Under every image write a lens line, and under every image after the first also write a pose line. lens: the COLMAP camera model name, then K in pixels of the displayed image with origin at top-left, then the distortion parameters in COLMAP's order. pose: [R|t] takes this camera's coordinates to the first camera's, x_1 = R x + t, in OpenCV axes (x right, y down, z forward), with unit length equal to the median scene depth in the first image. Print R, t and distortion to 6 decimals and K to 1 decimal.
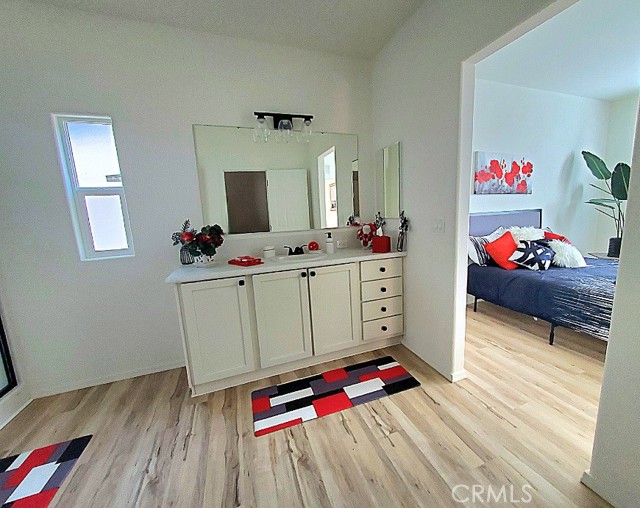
lens RADIAL K [[265.5, 0, 325.0], [0, 265.5, 254.6], [0, 0, 1]] dist [-0.003246, -0.000377]
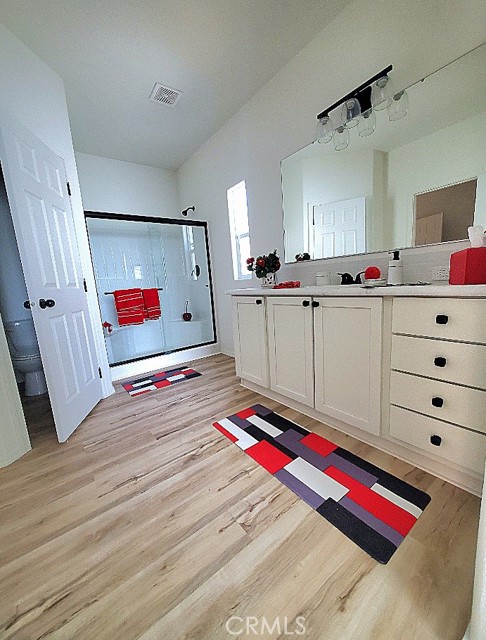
lens RADIAL K [[248.6, 0, 244.8], [0, 248.6, 320.0], [0, 0, 1]] dist [-0.001223, -0.000477]
pose [[0.310710, 0.174262, -0.934394, 0.640447], [-0.104343, 0.983362, 0.148698, 0.034856], [0.944760, 0.051296, 0.323724, 0.640171]]
